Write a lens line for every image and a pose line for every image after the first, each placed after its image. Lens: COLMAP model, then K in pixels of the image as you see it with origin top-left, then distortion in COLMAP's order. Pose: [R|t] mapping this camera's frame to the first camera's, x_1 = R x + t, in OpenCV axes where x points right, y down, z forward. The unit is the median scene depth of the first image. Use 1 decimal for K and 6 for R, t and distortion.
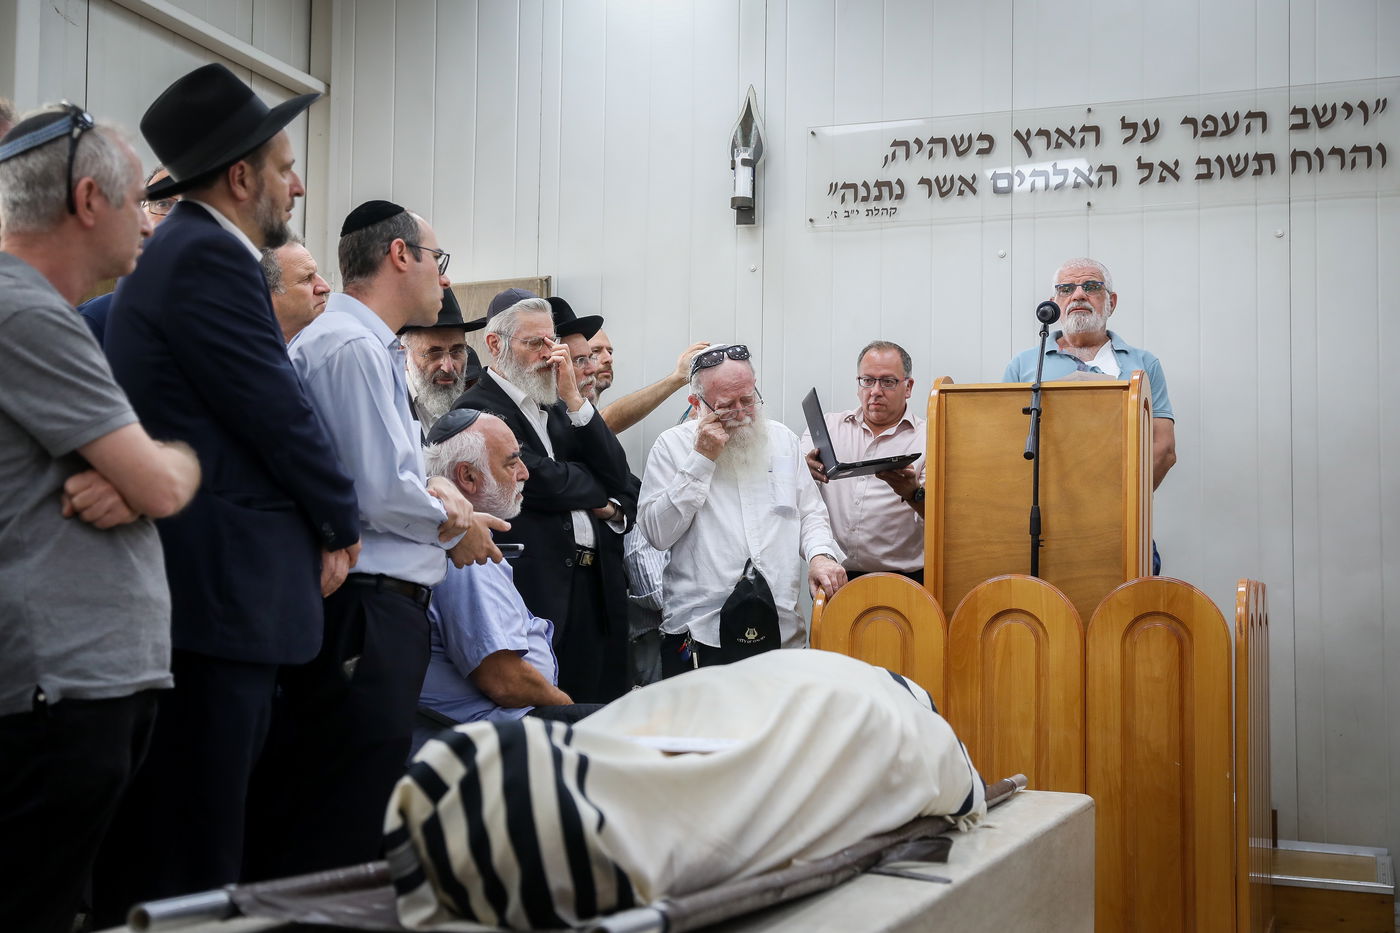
lens RADIAL K [[1692.6, 0, 713.3], [0, 1692.6, 477.3], [0, 0, 1]] dist [0.084334, 0.000000]
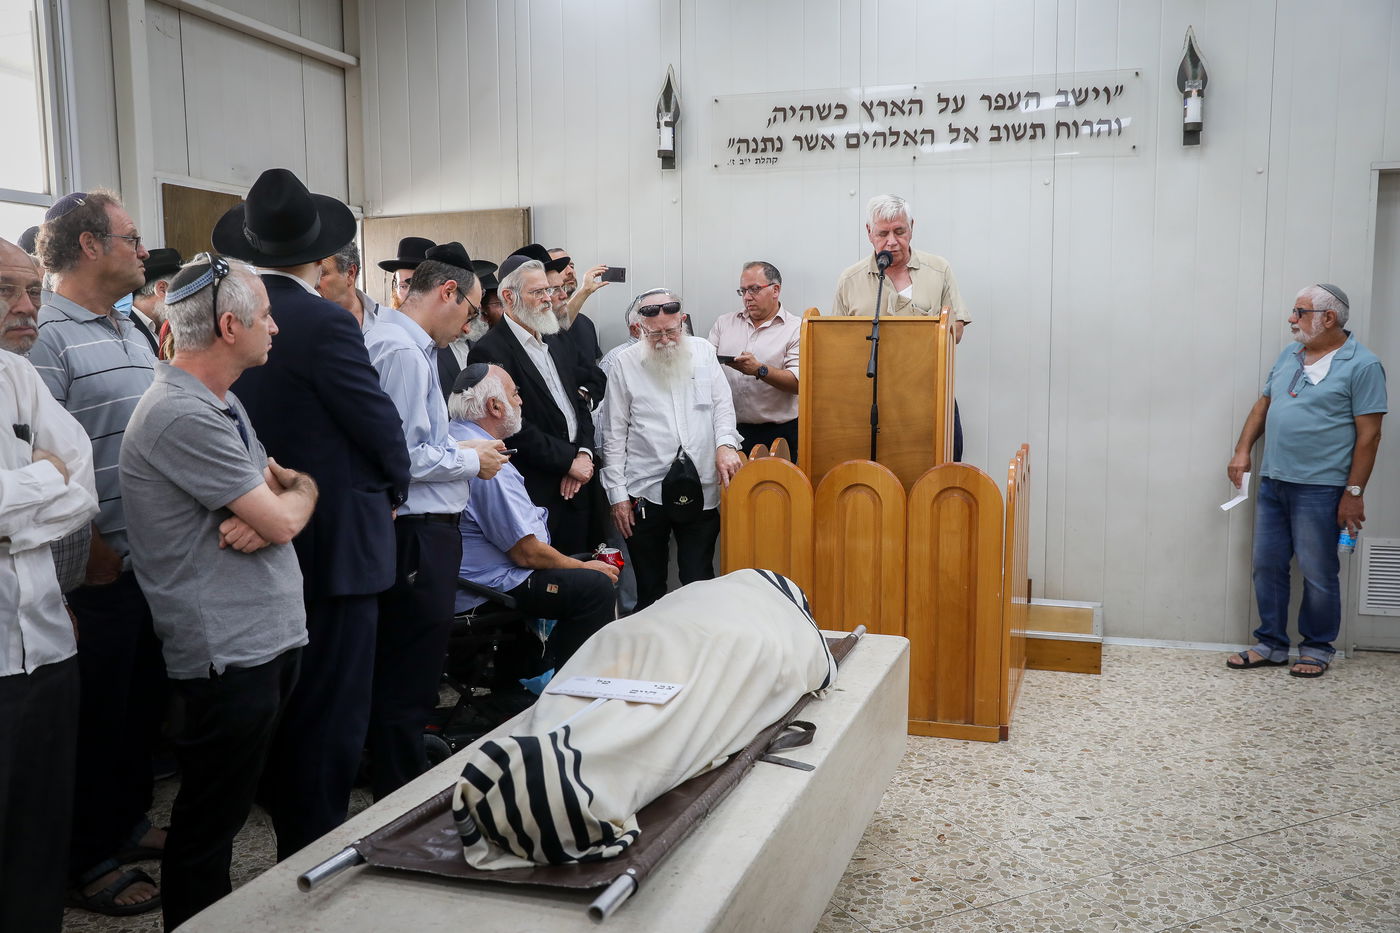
lens RADIAL K [[1219.0, 0, 686.7], [0, 1219.0, 458.2], [0, 0, 1]] dist [-0.030550, 0.061634]
pose [[0.999261, -0.023614, 0.030334, -0.002146], [0.017954, 0.984422, 0.174901, -0.133365], [-0.033991, -0.174227, 0.984119, -0.021108]]
